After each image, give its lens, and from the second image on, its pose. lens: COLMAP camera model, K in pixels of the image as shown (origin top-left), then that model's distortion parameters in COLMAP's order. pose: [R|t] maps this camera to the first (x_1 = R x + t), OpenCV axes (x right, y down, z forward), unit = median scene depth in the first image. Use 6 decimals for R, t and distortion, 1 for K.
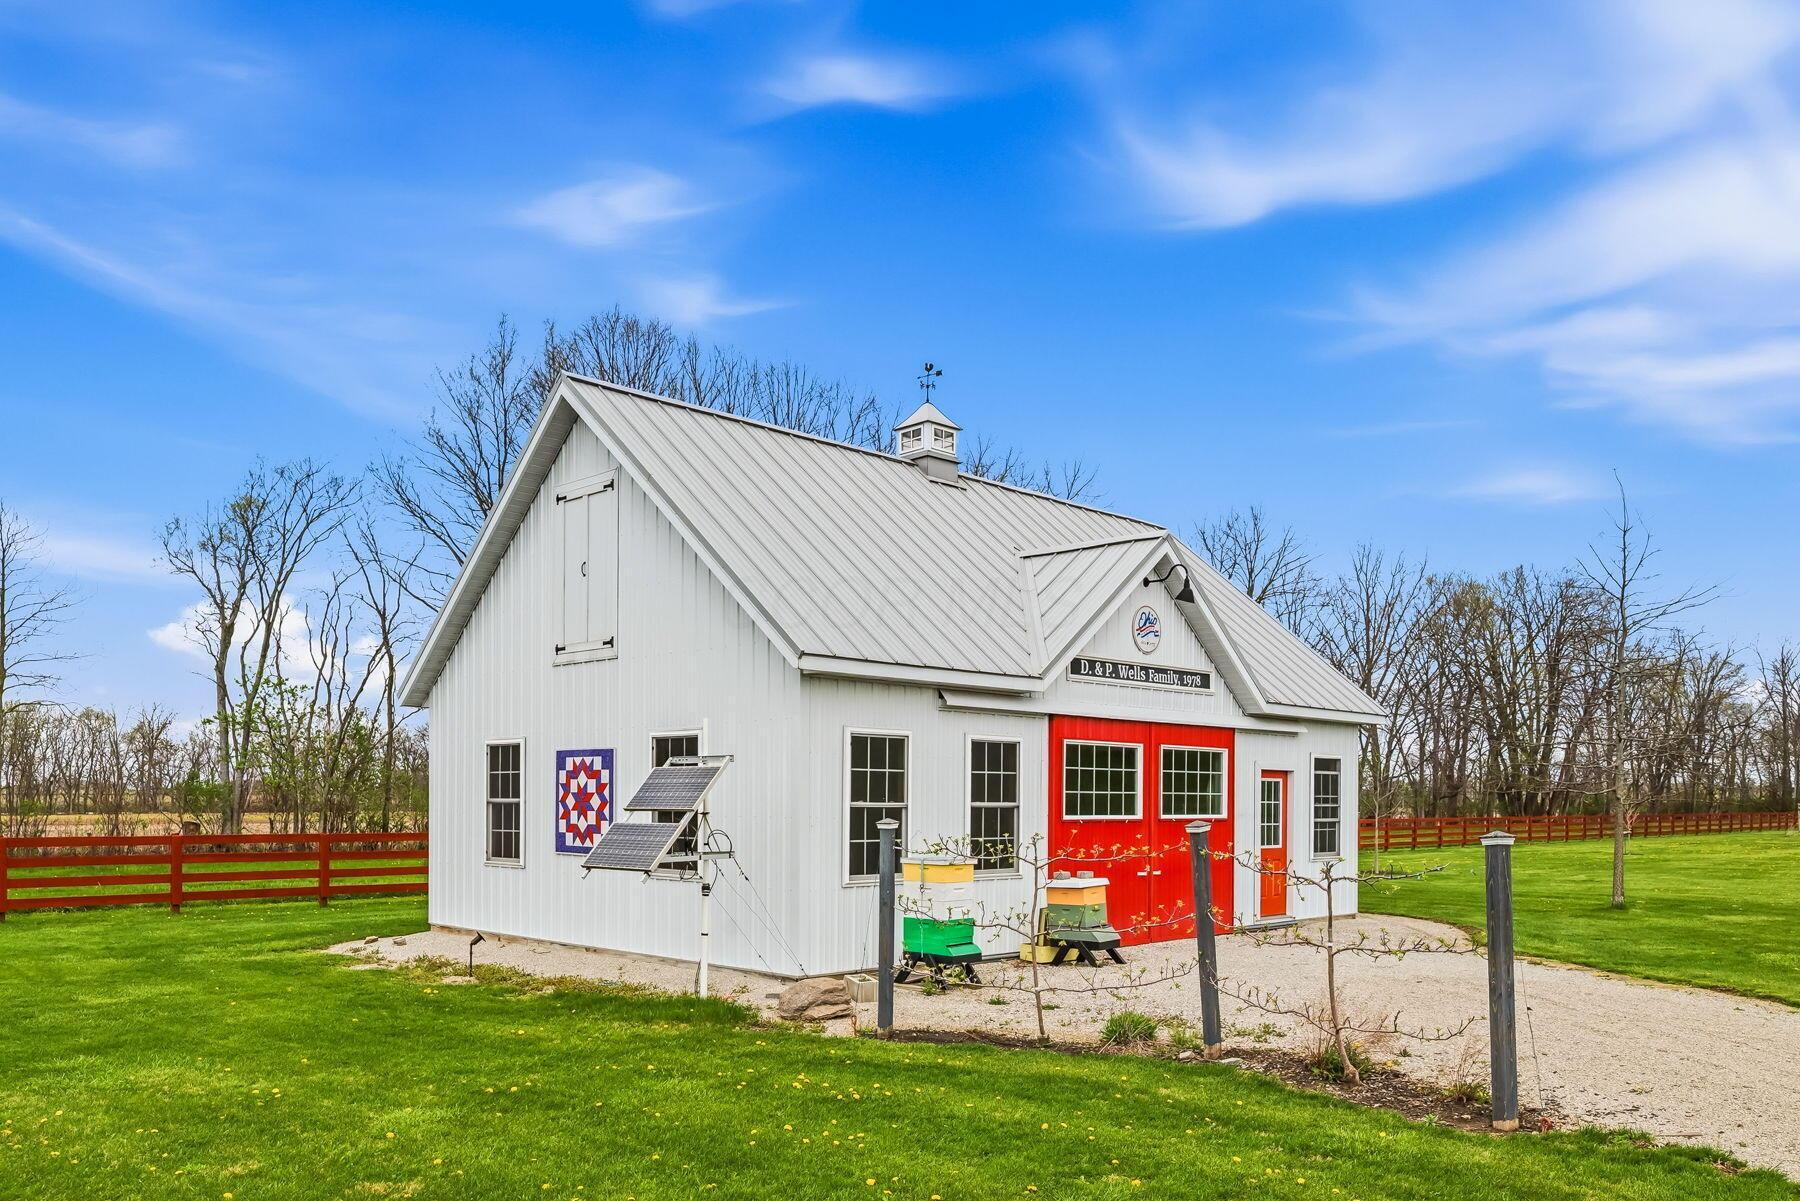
lens RADIAL K [[1404.9, 0, 921.0], [0, 1404.9, 803.3], [0, 0, 1]] dist [-0.001922, -0.000287]
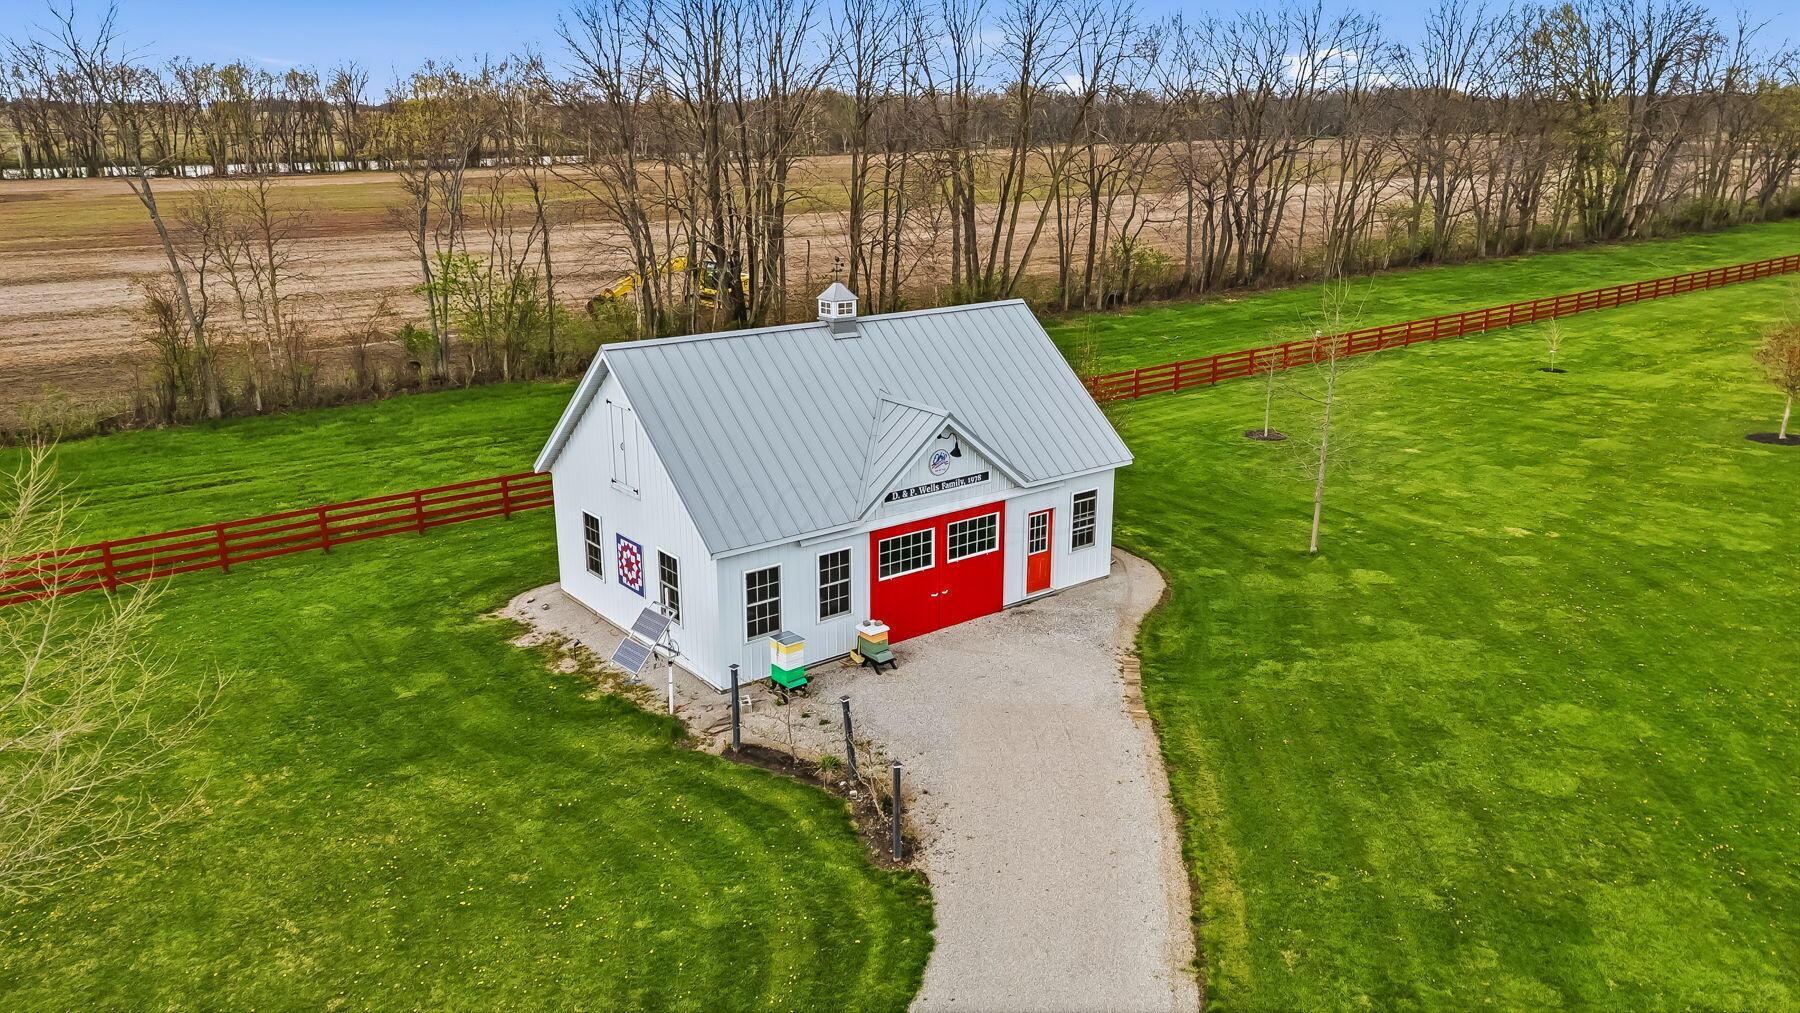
lens RADIAL K [[1320.6, 0, 911.4], [0, 1320.6, 508.8], [0, 0, 1]] dist [0.083411, -0.079451]
pose [[0.992528, 0.034256, -0.117109, 0.331216], [0.000049, 0.959669, 0.281133, -0.550306], [0.122017, -0.279038, 0.952496, -0.617415]]
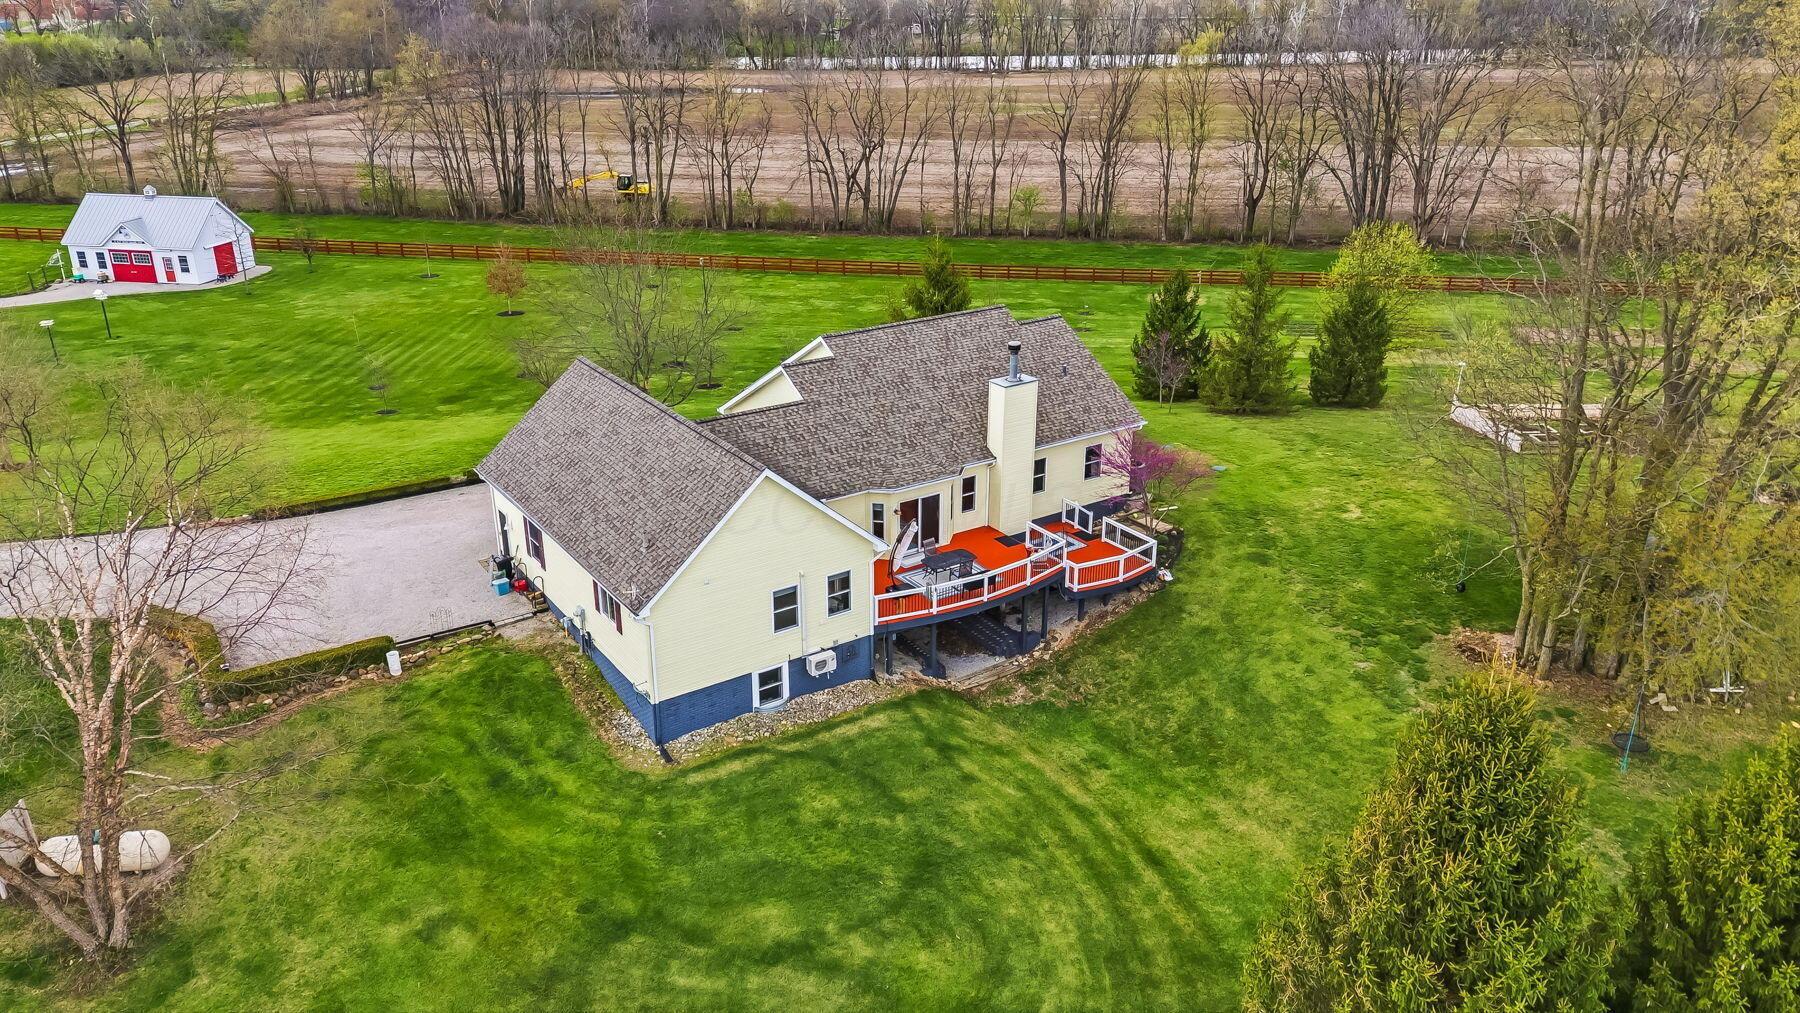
lens RADIAL K [[1320.6, 0, 911.4], [0, 1320.6, 508.8], [0, 0, 1]] dist [0.083411, -0.079451]
pose [[0.564178, 0.310371, -0.765097, 7.791956], [-0.000053, 0.926670, 0.375876, -1.367653], [0.825653, -0.212020, 0.522823, 0.472989]]
